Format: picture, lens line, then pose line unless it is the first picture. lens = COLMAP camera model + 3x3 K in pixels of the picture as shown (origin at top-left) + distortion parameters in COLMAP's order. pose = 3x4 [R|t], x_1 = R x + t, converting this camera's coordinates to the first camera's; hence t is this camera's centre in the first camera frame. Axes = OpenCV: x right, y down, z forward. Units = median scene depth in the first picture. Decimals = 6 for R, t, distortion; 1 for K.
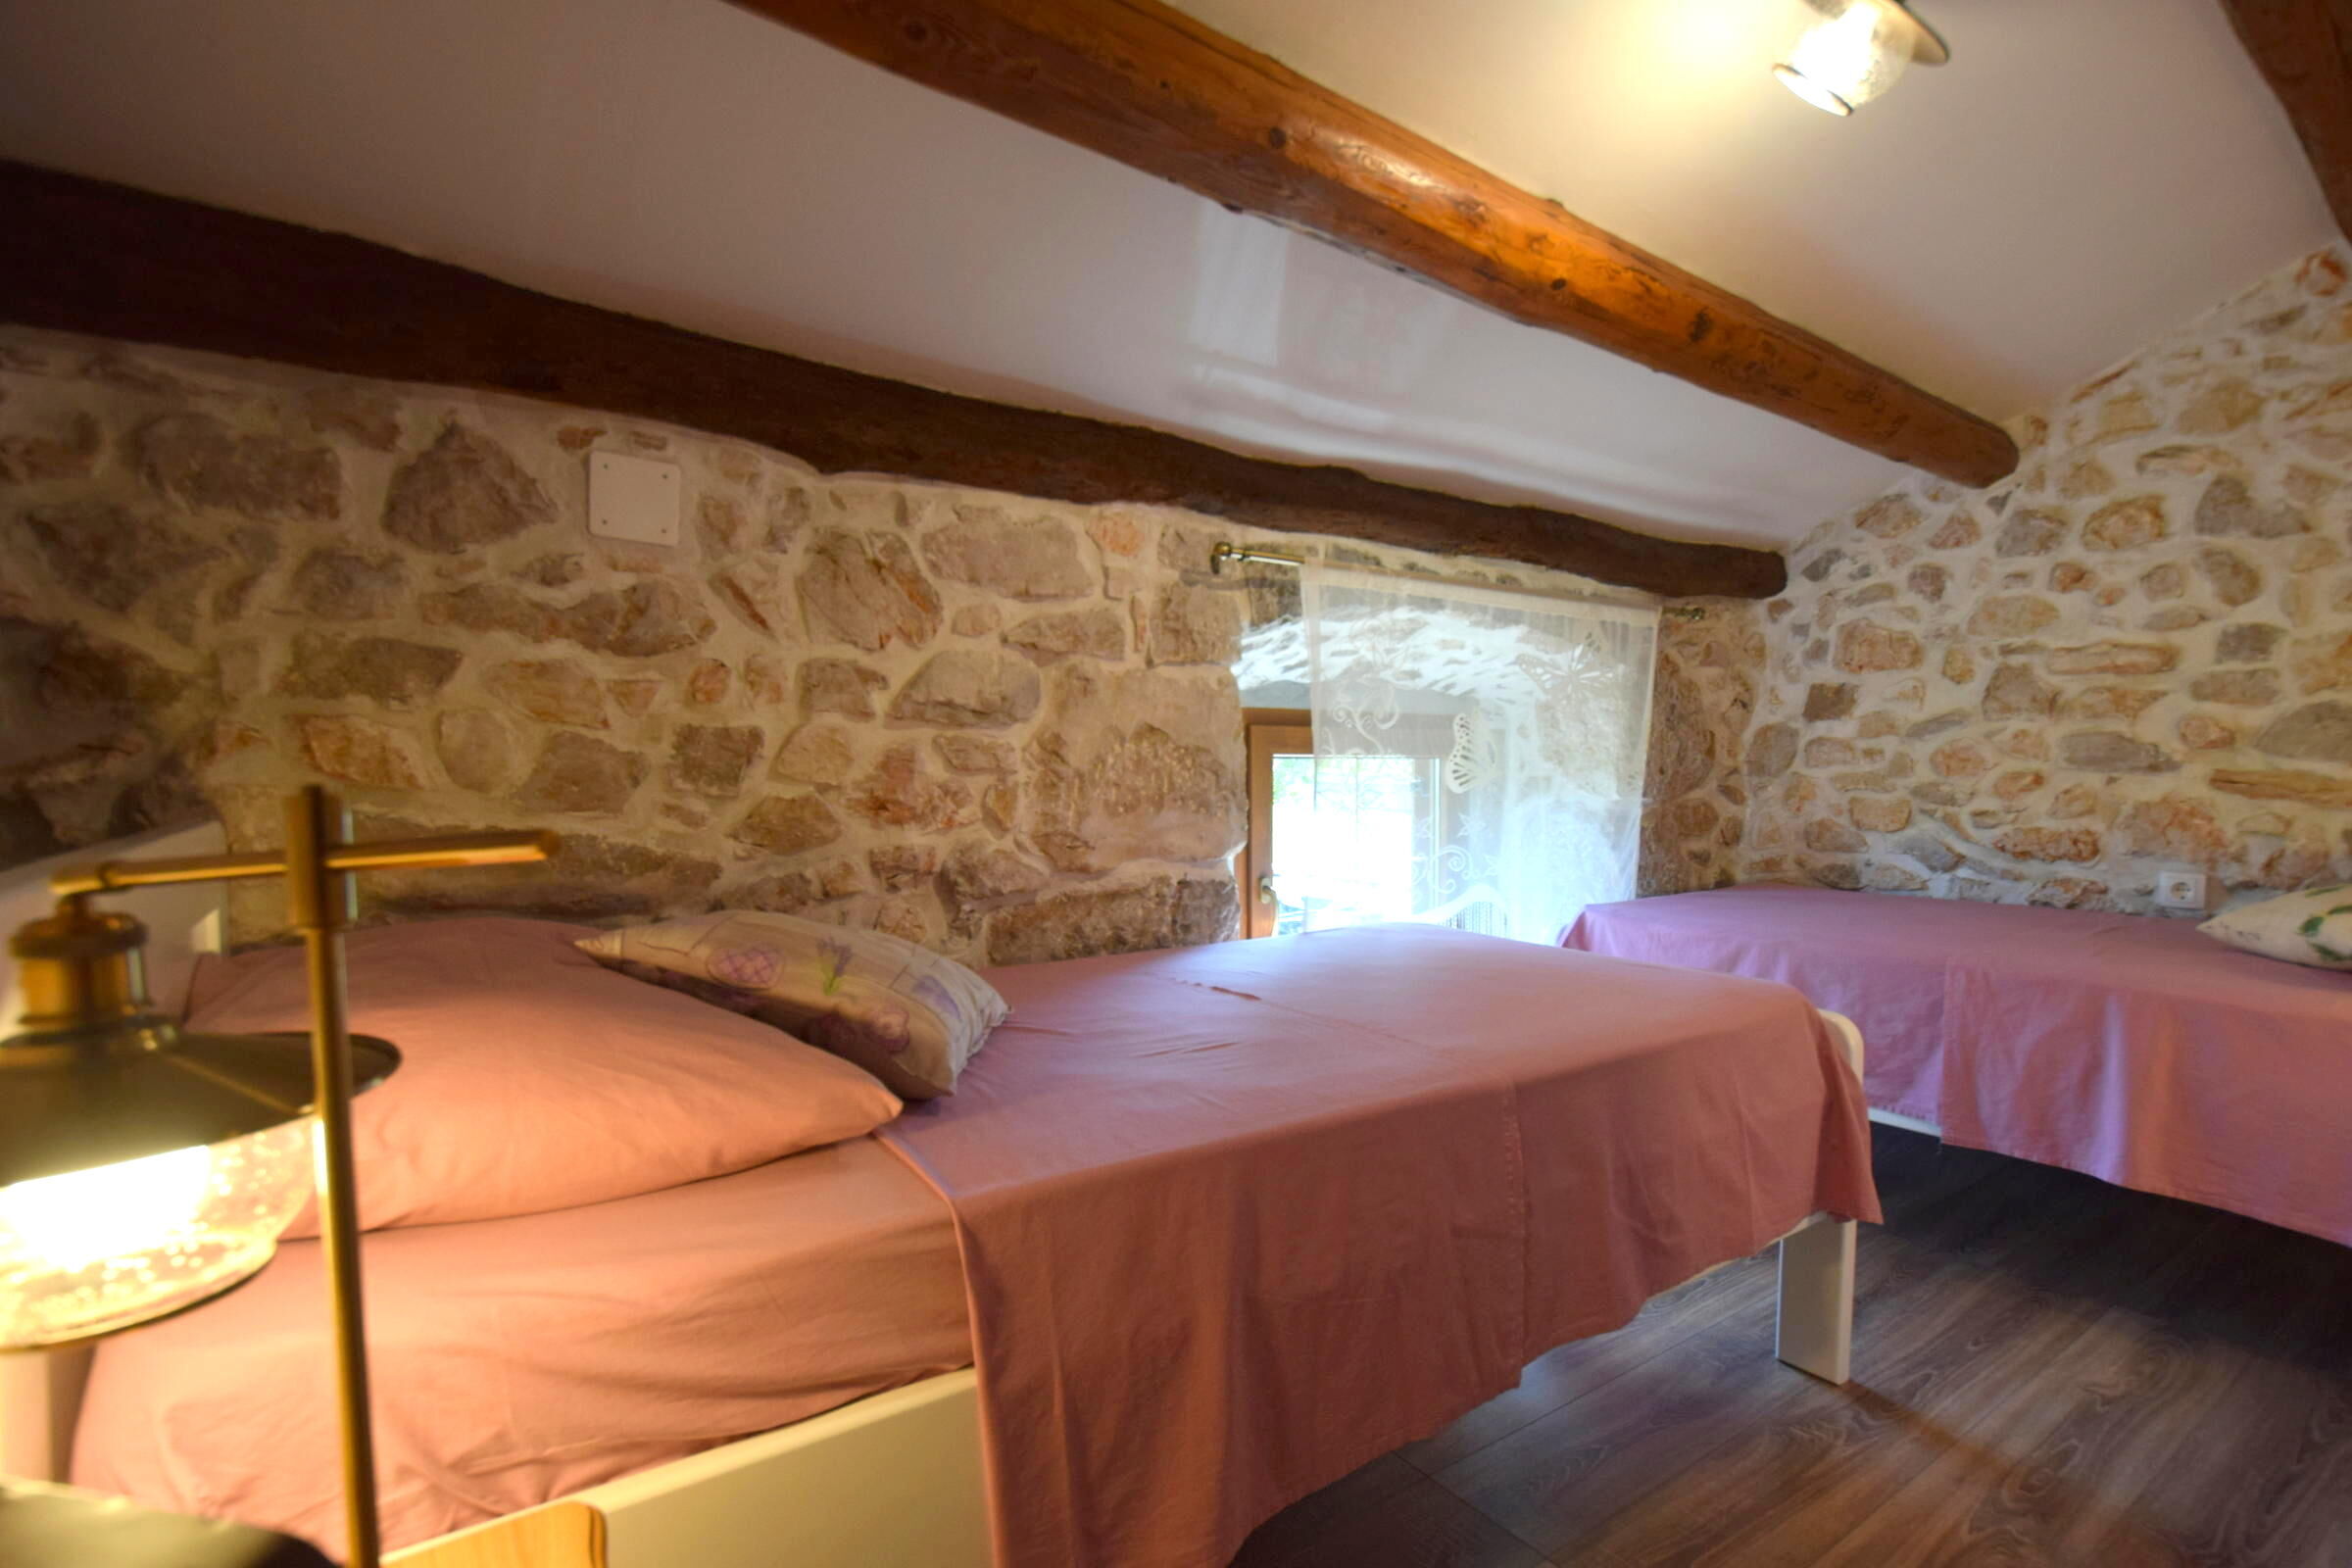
lens RADIAL K [[1064.2, 0, 1182.2], [0, 1064.2, 810.1], [0, 0, 1]] dist [0.001697, -0.008483]
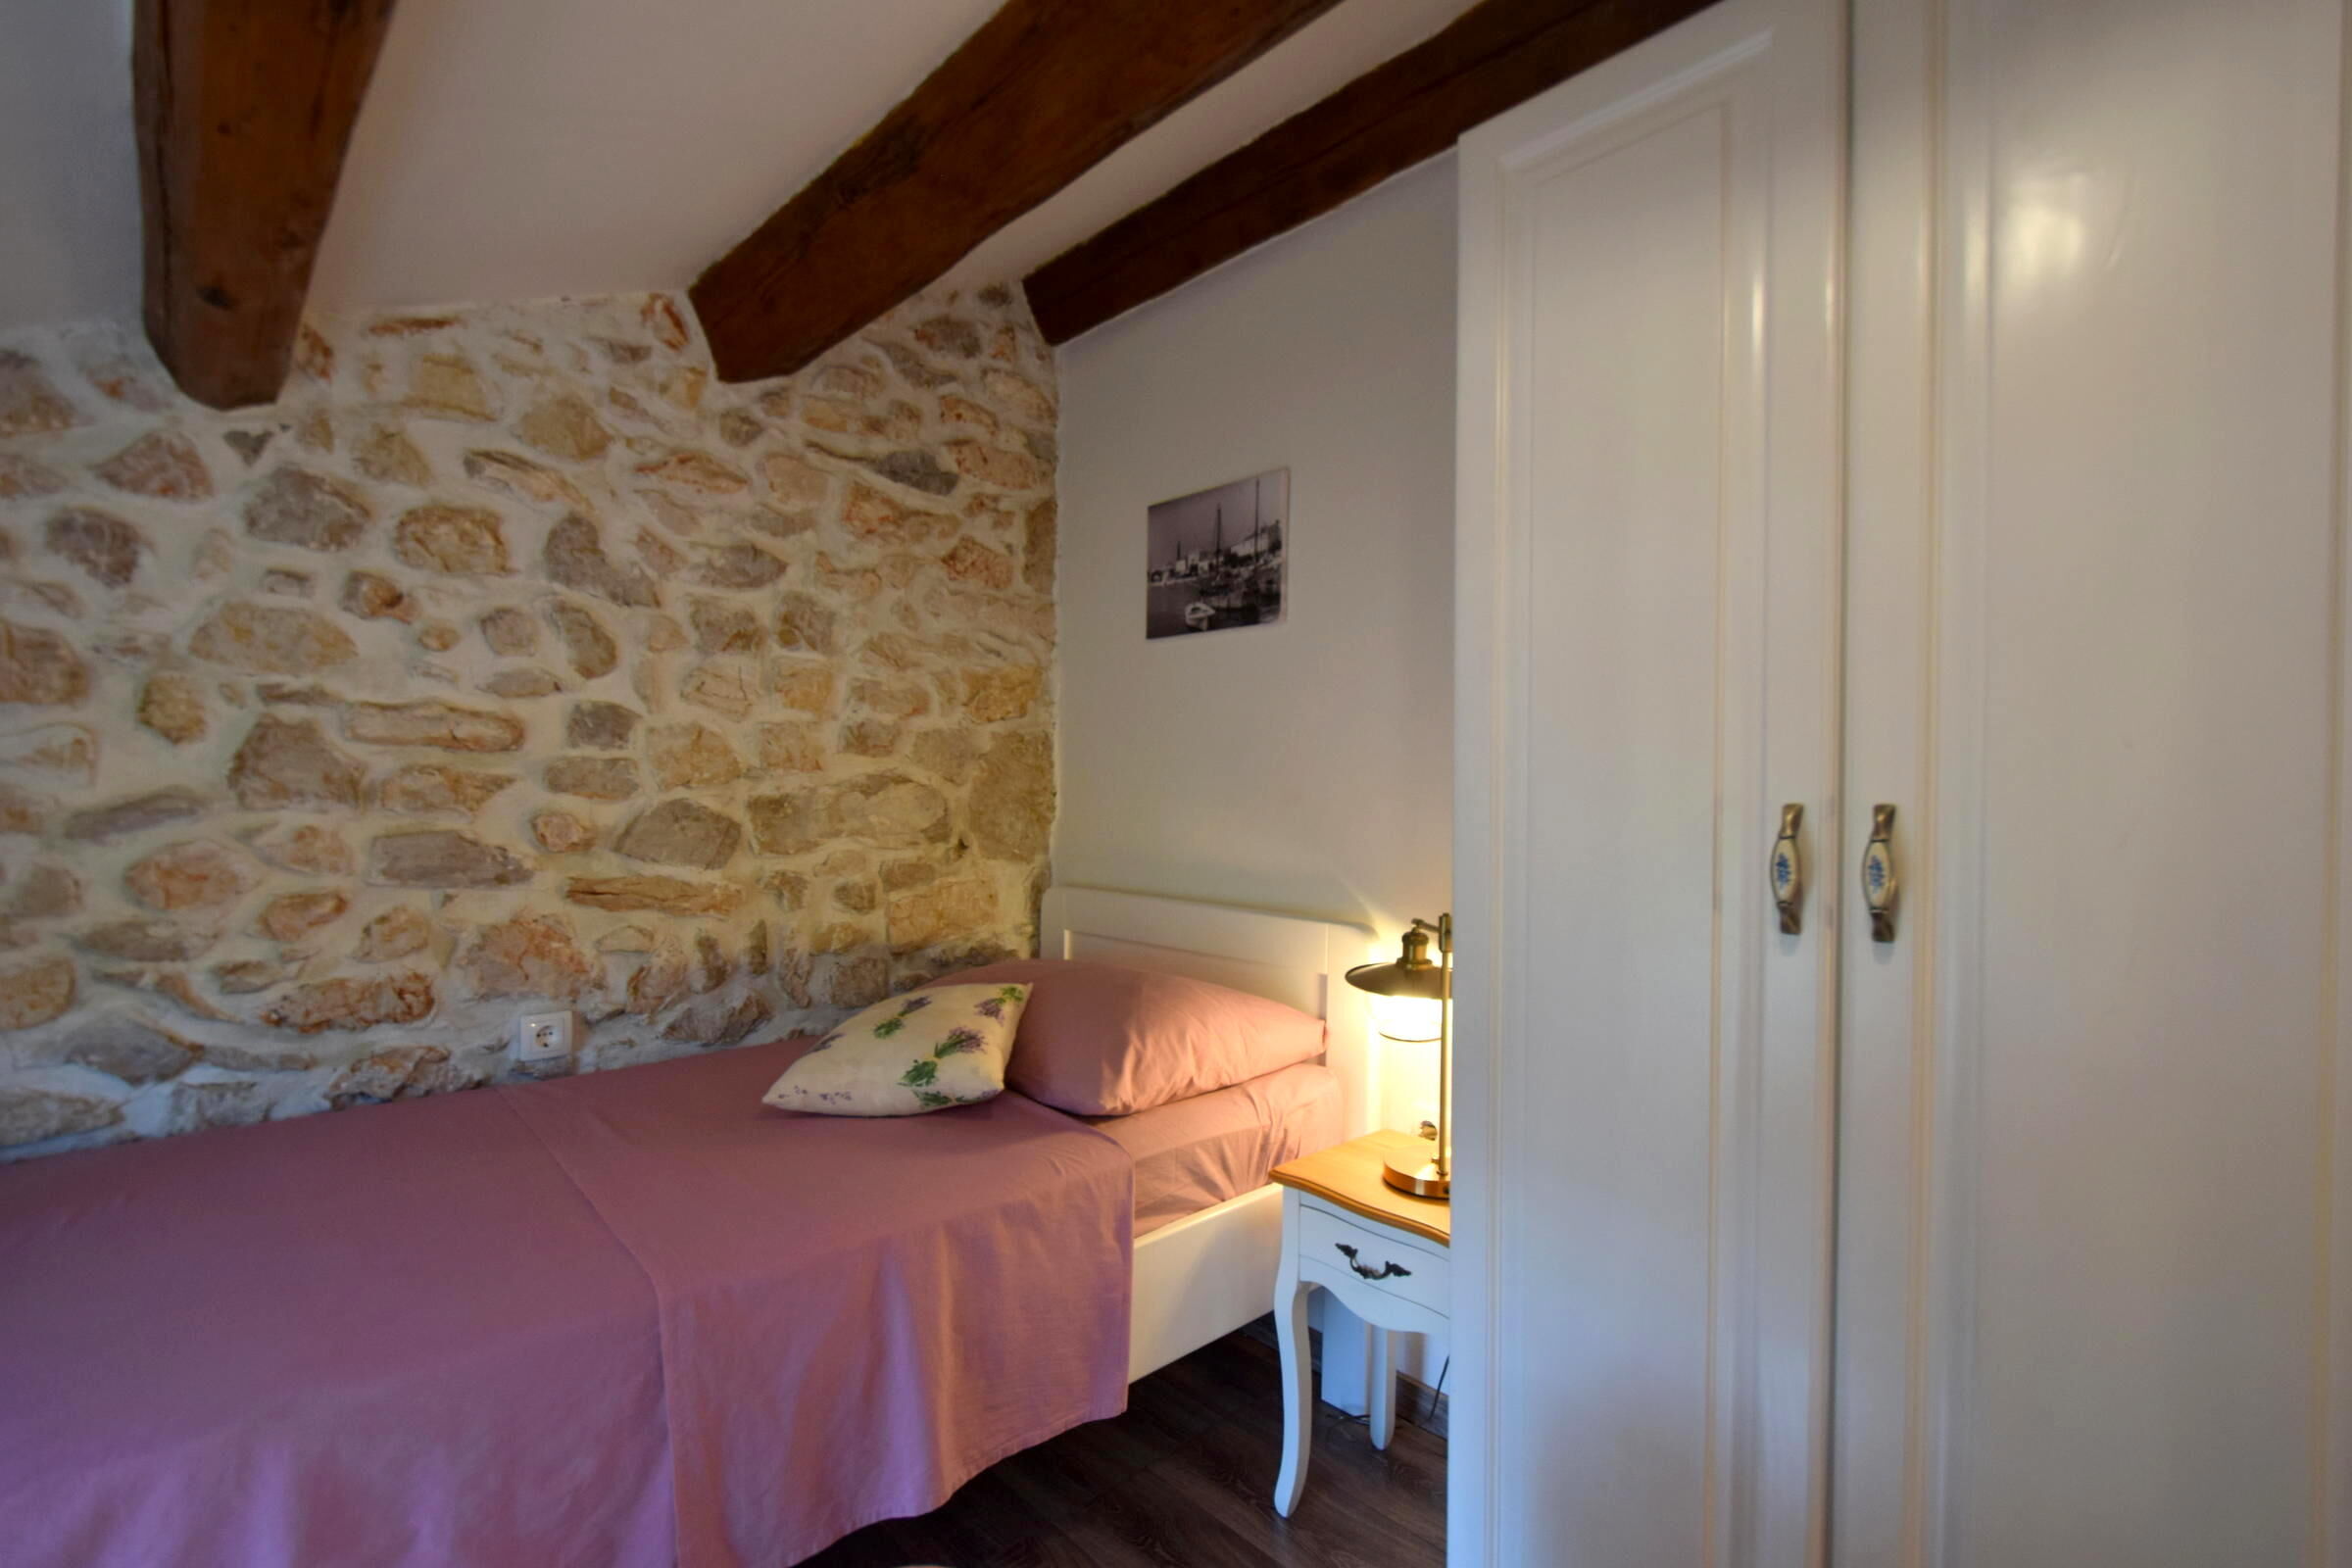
lens RADIAL K [[1024.3, 0, 1185.1], [0, 1024.3, 821.0], [0, 0, 1]] dist [0.005298, -0.007049]
pose [[-0.154295, -0.017819, 0.987864, 0.126586], [0.036994, 0.999032, 0.023799, -0.077111], [-0.987332, 0.040217, -0.153487, 0.610085]]
